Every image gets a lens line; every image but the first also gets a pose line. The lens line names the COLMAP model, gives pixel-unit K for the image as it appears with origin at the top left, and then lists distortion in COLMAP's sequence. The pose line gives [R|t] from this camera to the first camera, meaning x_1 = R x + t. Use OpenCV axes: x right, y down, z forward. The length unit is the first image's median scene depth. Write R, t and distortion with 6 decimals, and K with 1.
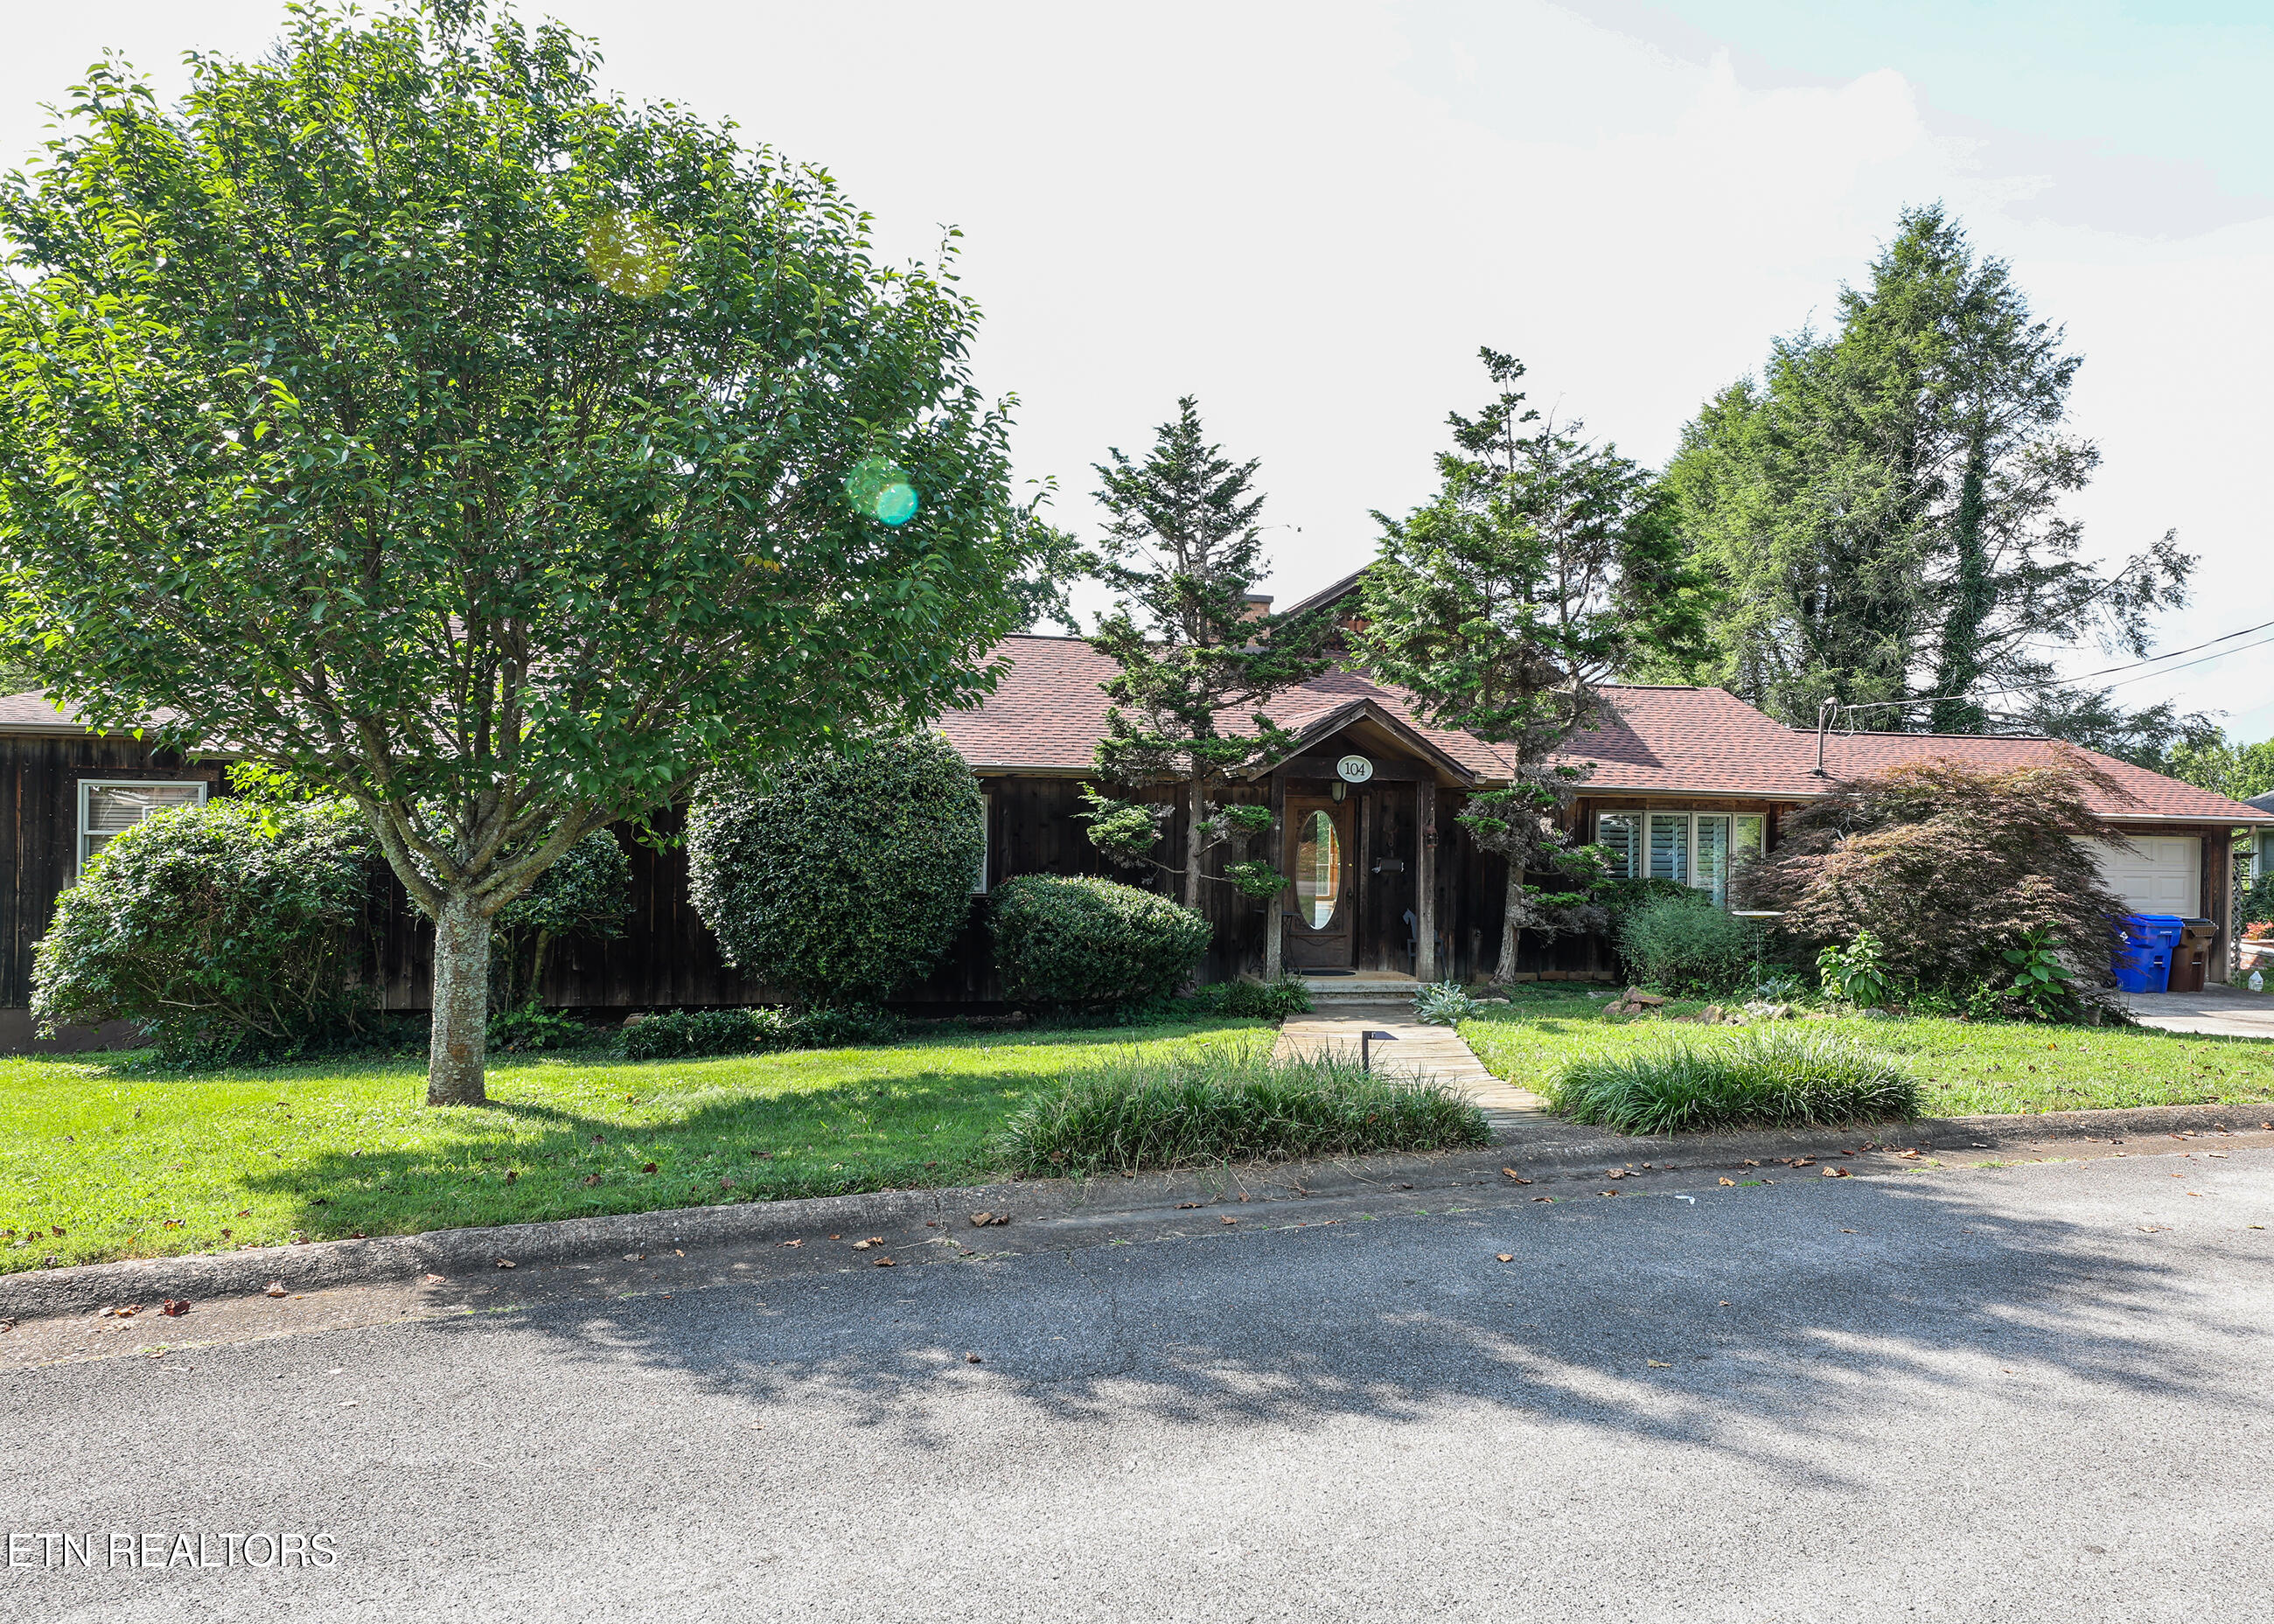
lens RADIAL K [[1781.0, 0, 1136.3], [0, 1781.0, 819.9], [0, 0, 1]] dist [0.012302, 0.009647]
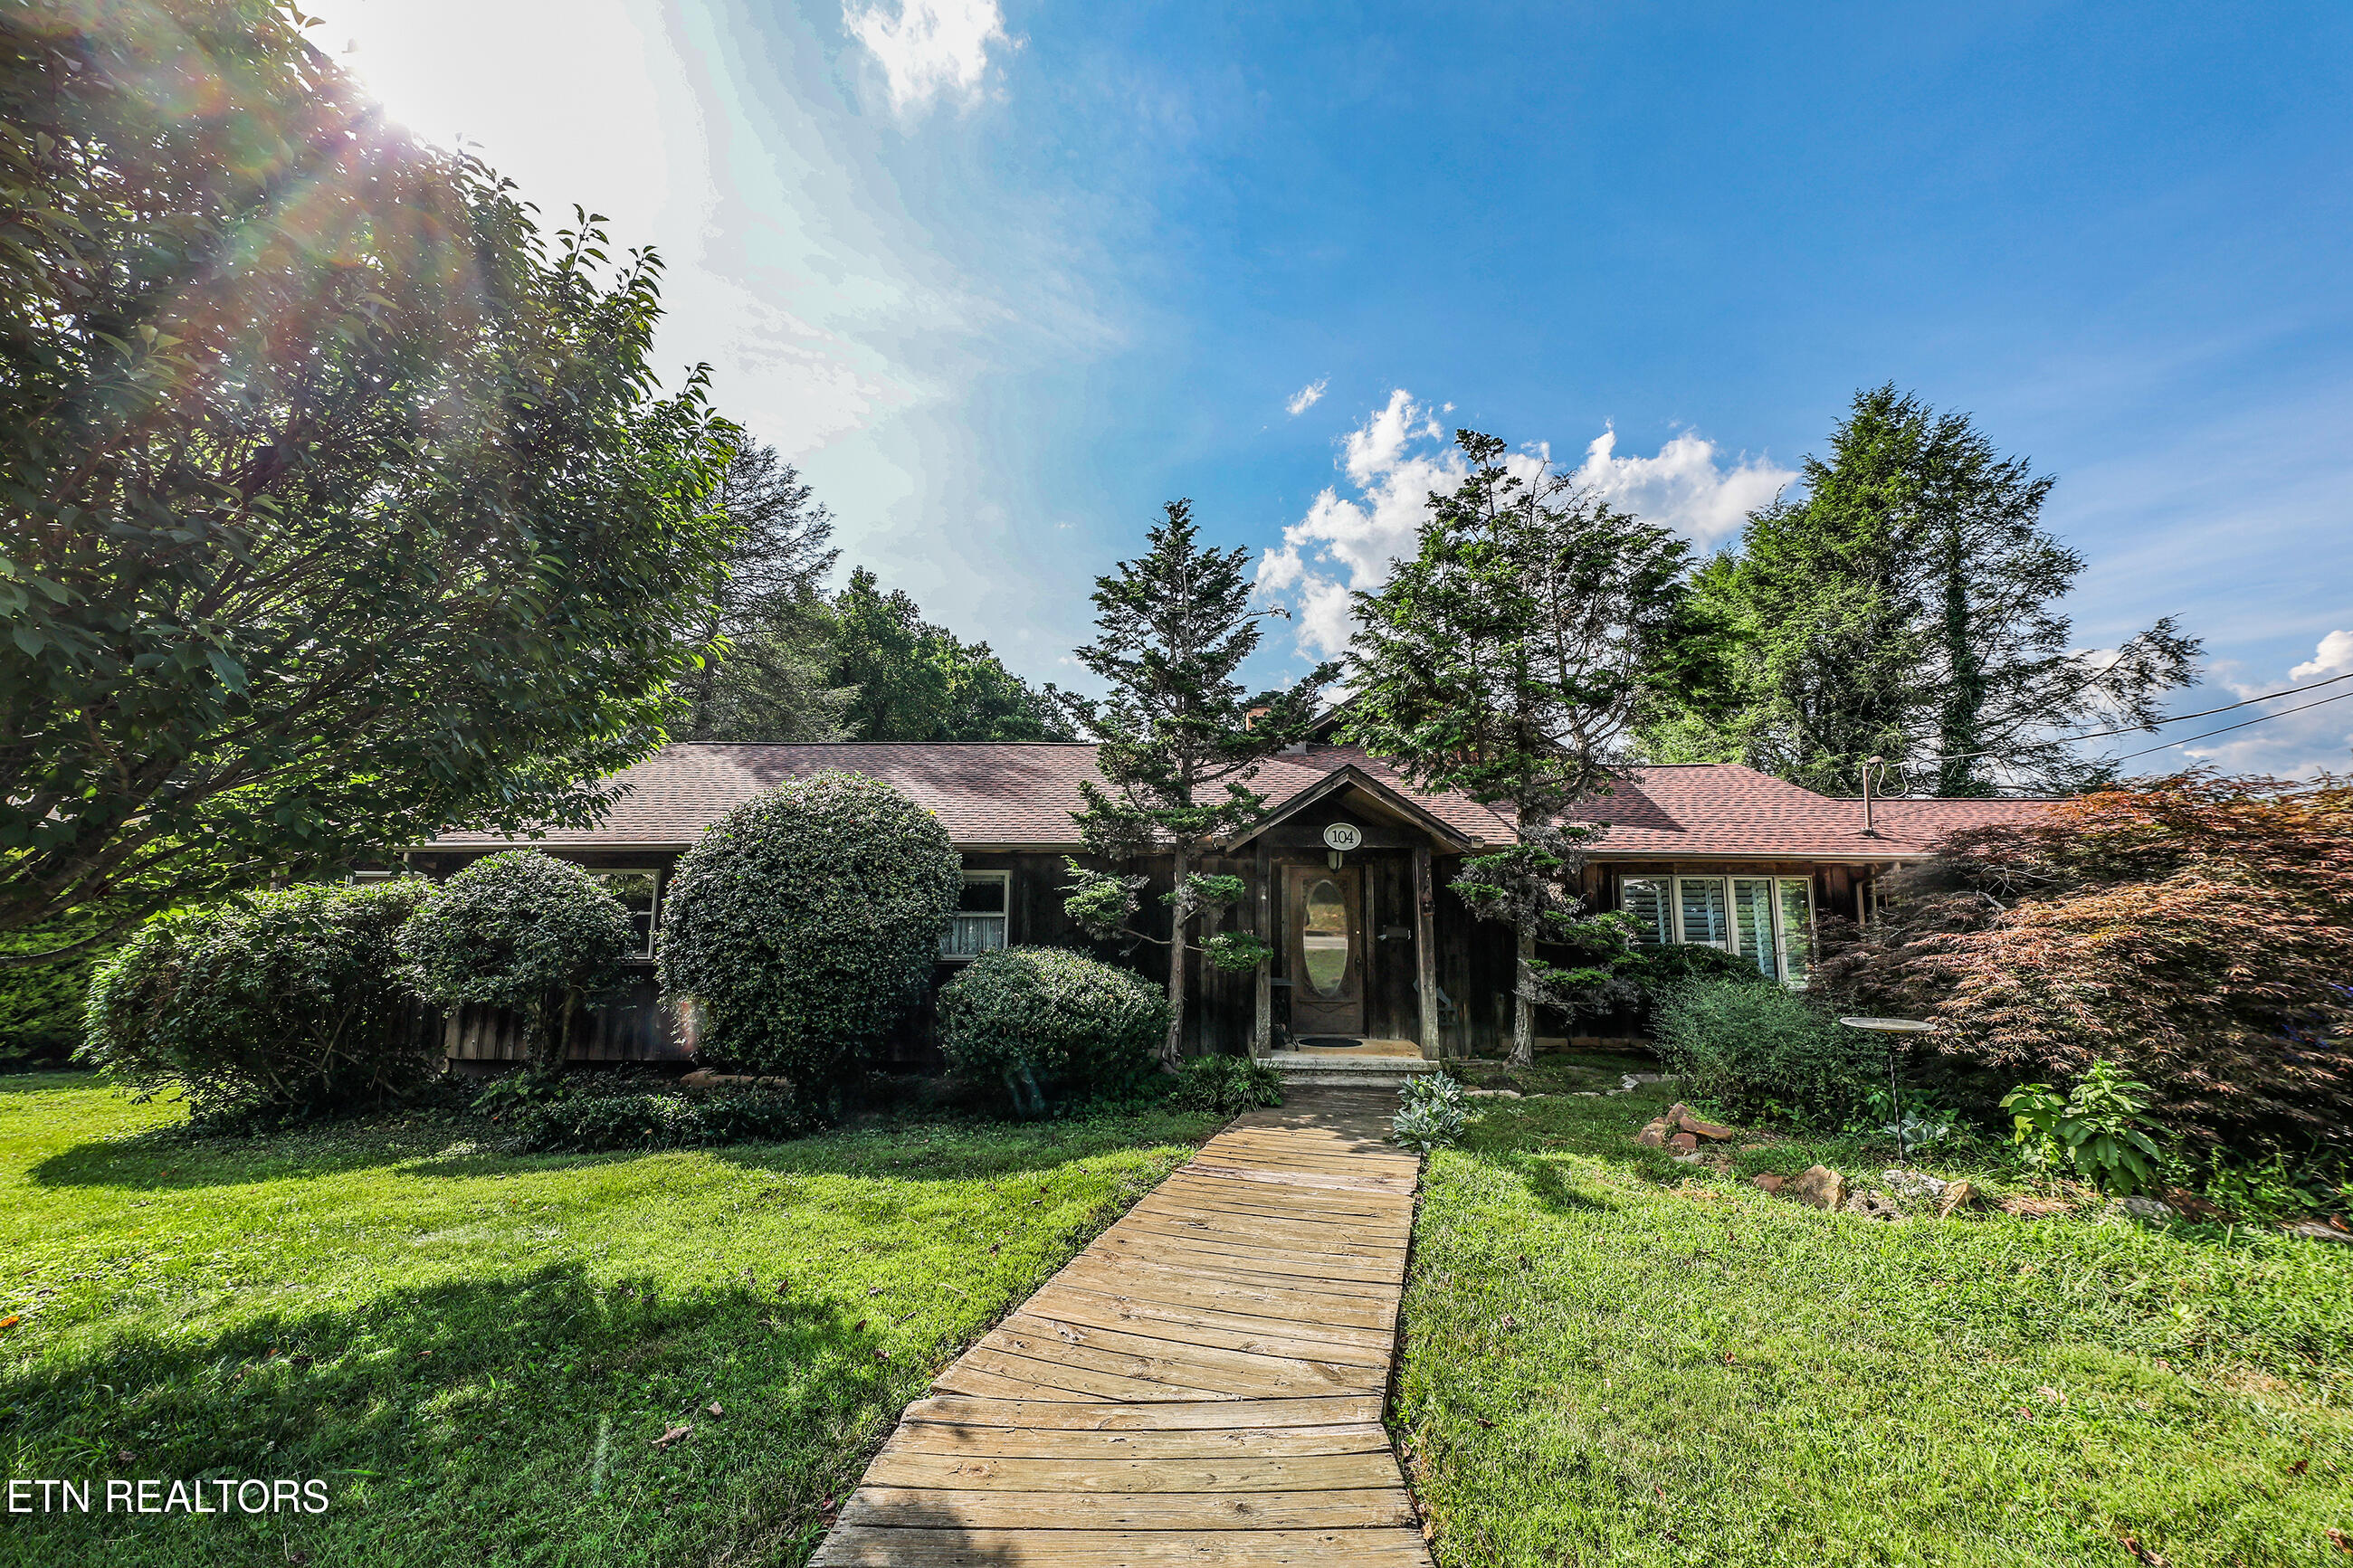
lens RADIAL K [[805.5, 0, 1181.6], [0, 805.5, 788.0], [0, 0, 1]] dist [0.015890, -0.009752]
pose [[0.966392, -0.045305, -0.253048, 0.150408], [0.013109, 0.991752, -0.127497, 0.000730], [0.256737, 0.119894, 0.959016, 0.540477]]
